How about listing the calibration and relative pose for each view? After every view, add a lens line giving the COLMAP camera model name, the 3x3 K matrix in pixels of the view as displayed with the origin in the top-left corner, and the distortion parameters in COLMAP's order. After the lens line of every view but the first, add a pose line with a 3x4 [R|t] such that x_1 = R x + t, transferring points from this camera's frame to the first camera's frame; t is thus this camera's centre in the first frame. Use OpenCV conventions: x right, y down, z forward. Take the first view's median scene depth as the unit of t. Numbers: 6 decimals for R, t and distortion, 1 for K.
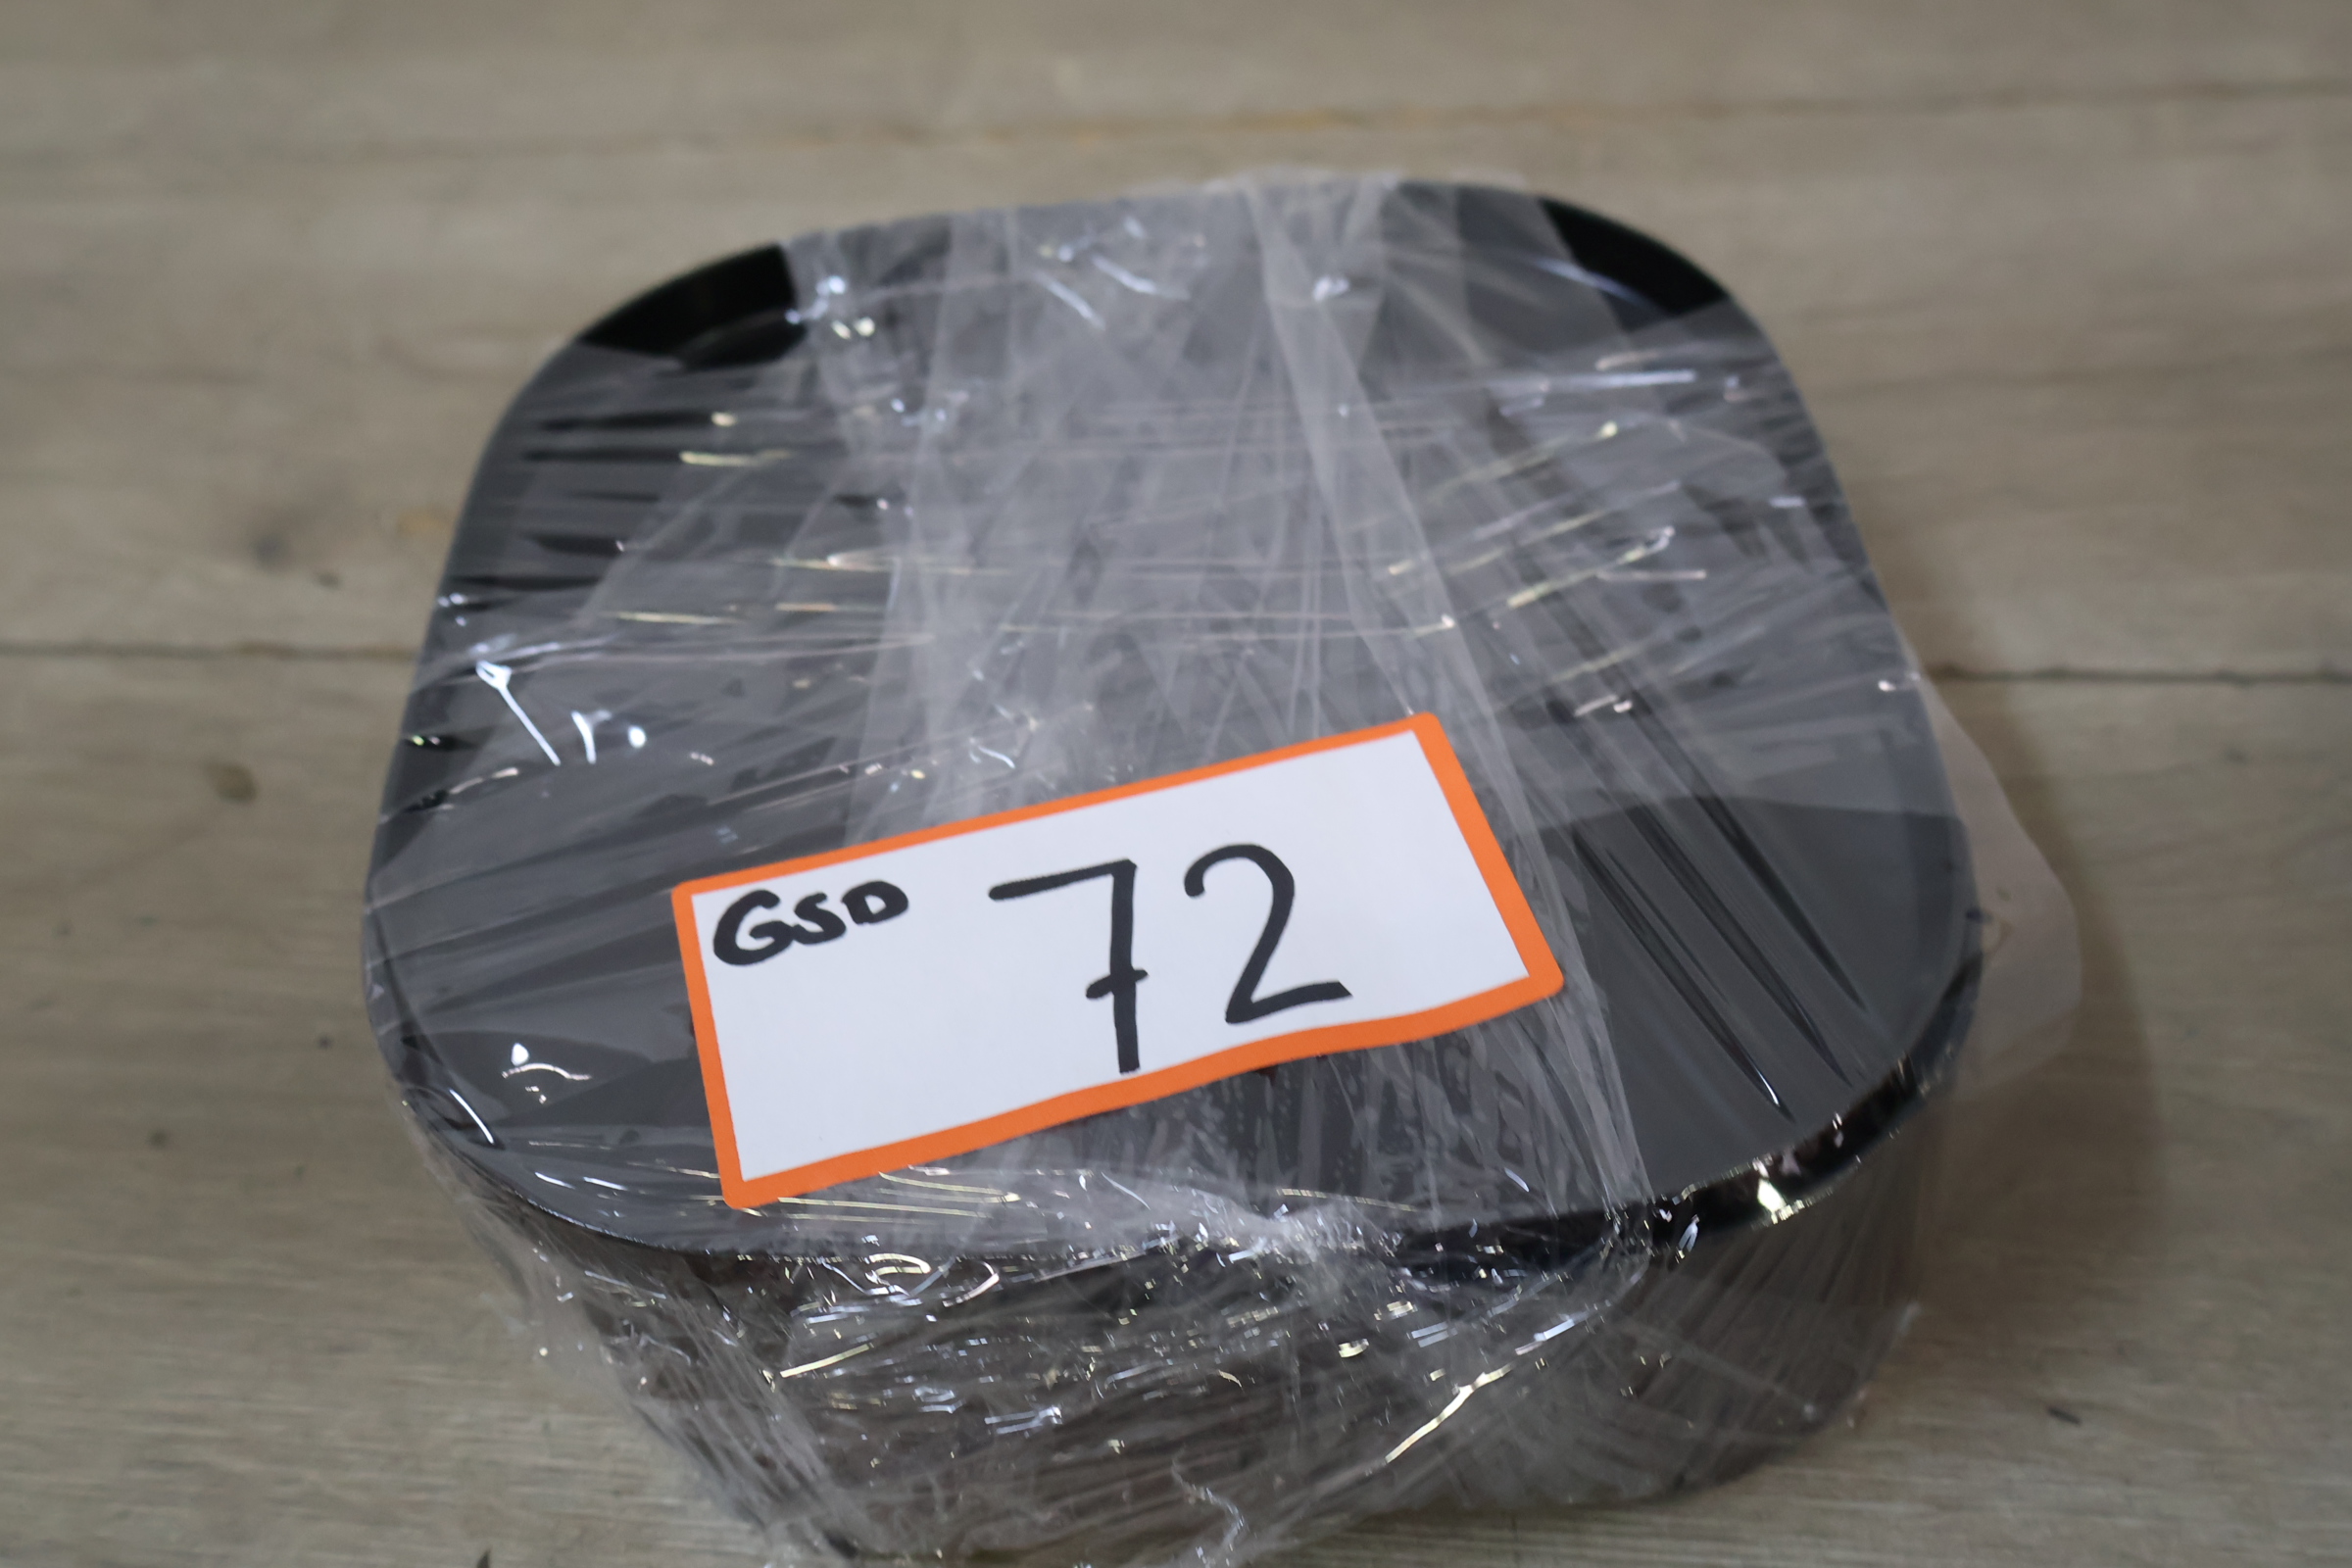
lens RADIAL K [[2213.2, 0, 1186.0], [0, 2213.2, 803.2], [0, 0, 1]] dist [0.011889, 0.000000]
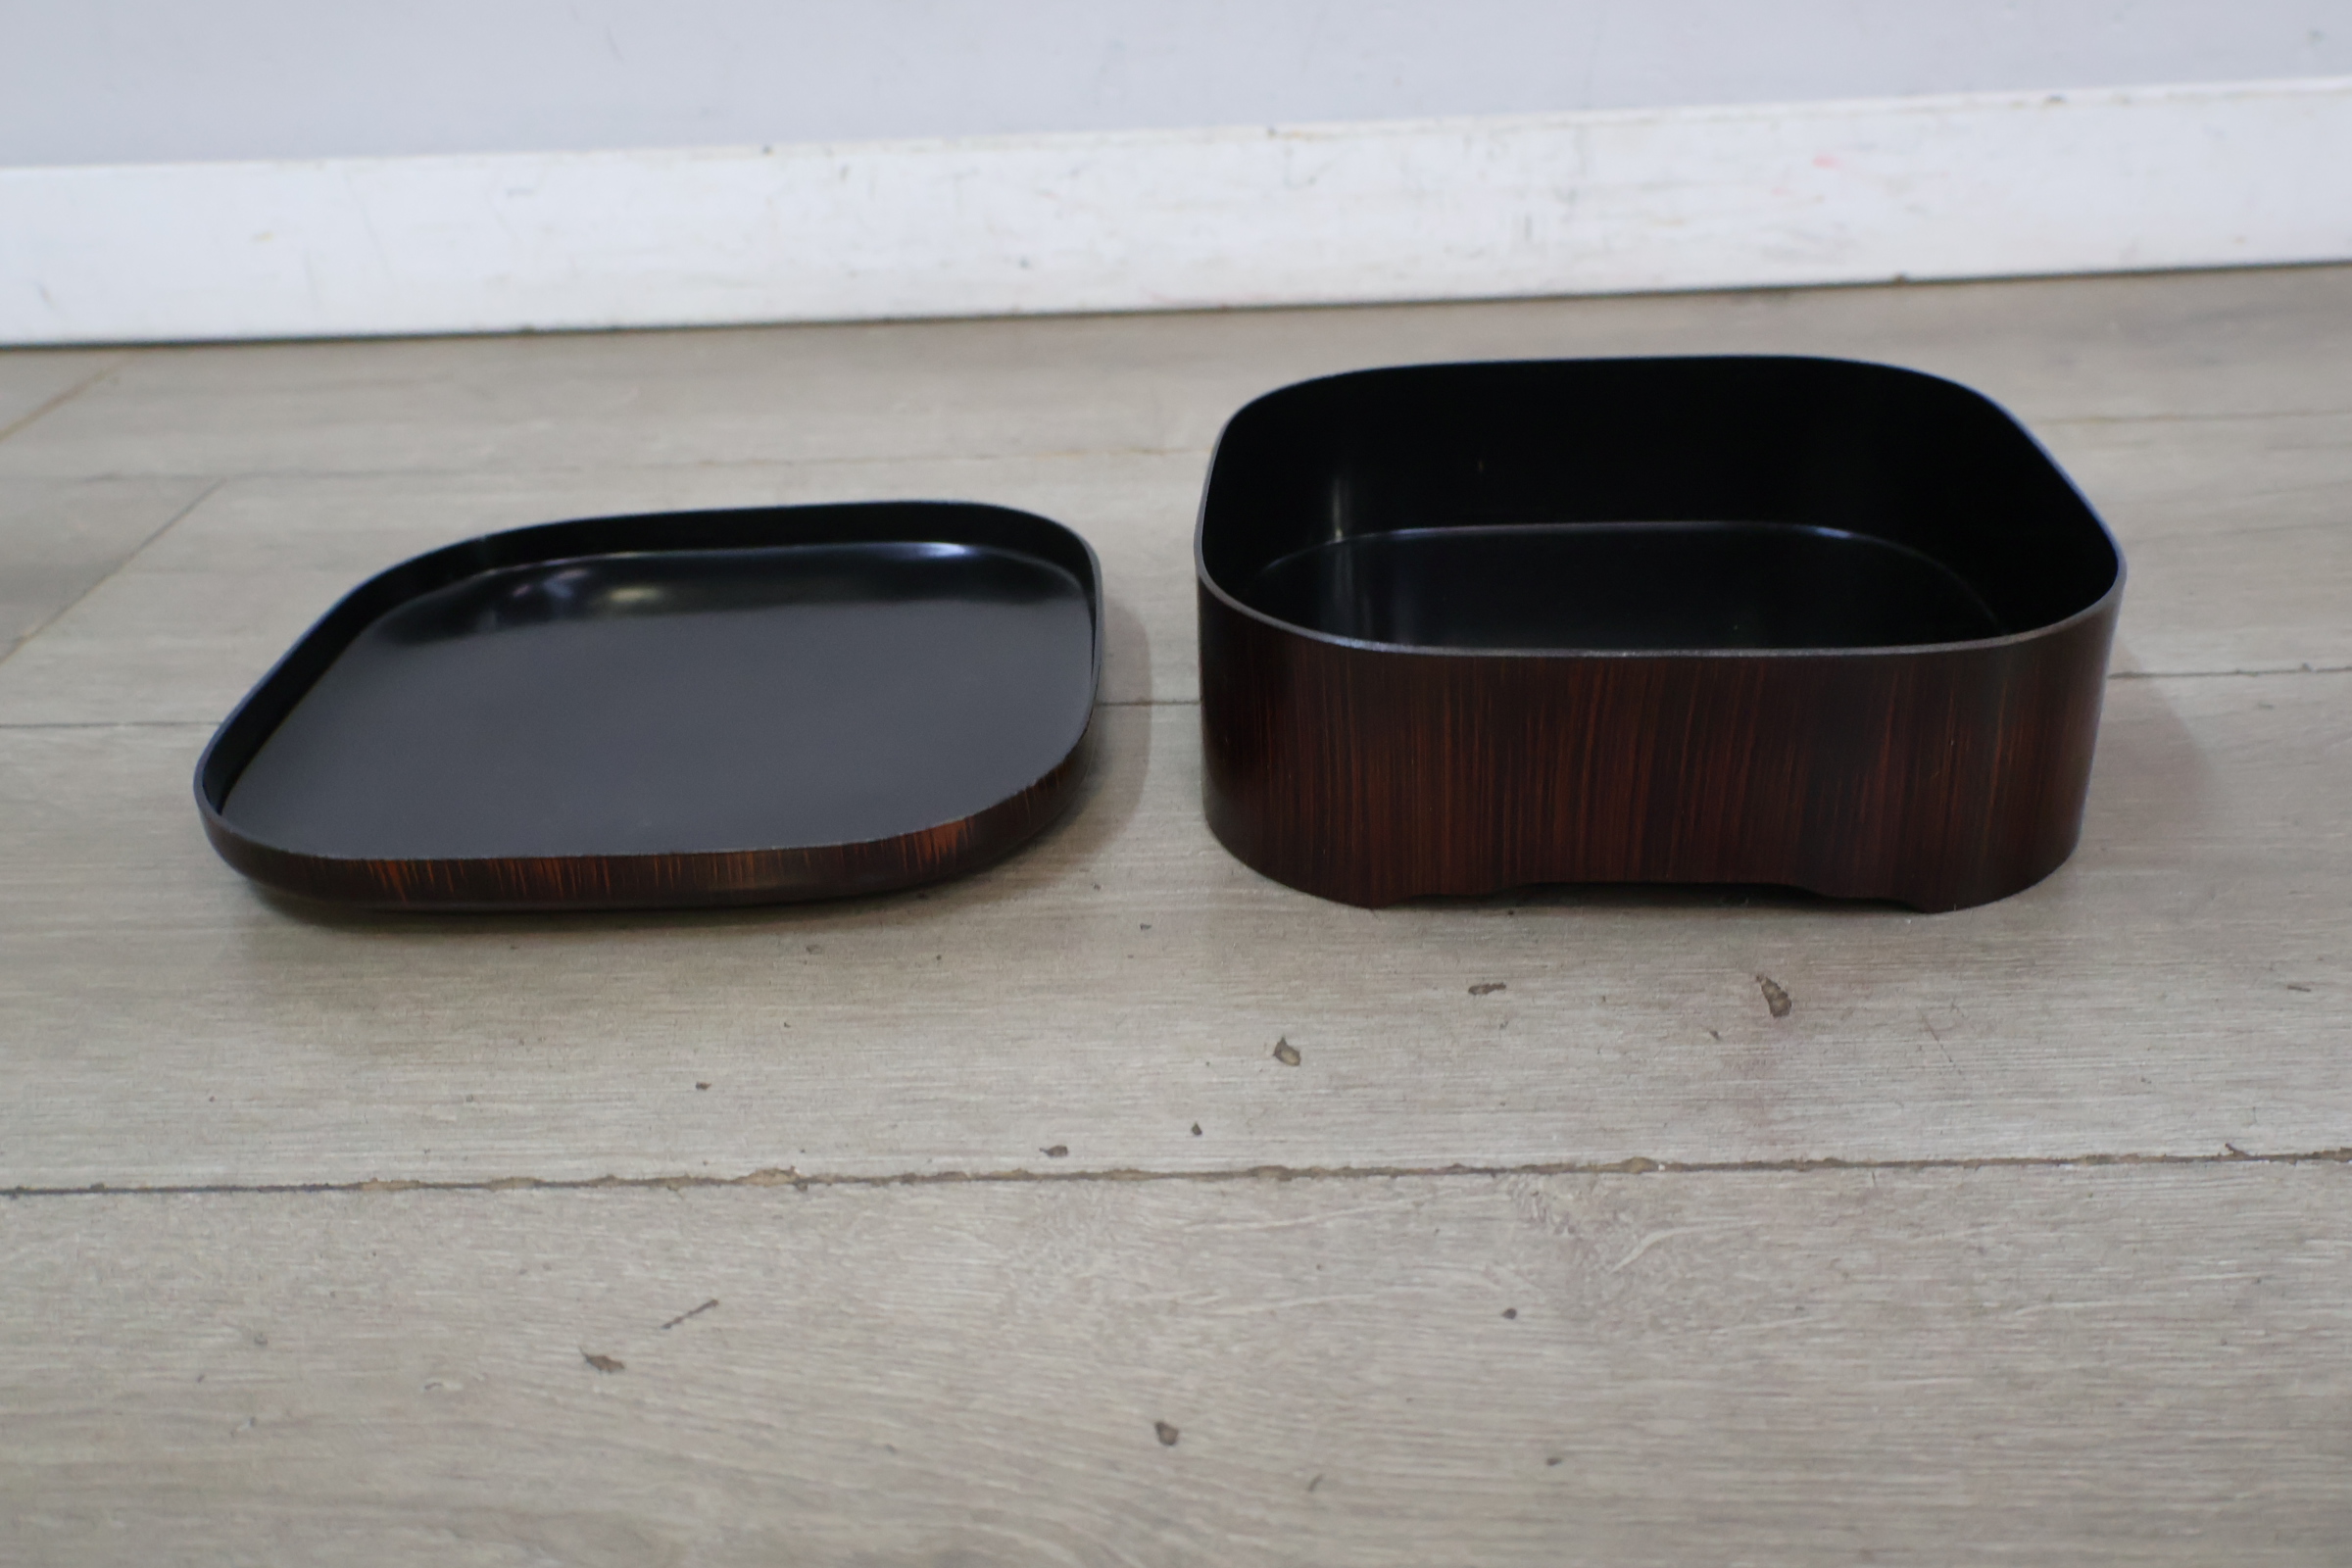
lens RADIAL K [[2207.1, 0, 1184.2], [0, 2207.1, 787.3], [0, 0, 1]] dist [0.014296, 0.000000]
pose [[0.991971, 0.011662, 0.125927, -0.502558], [0.030124, 0.945291, -0.324835, 0.590348], [-0.122826, 0.326020, 0.937350, -0.306200]]
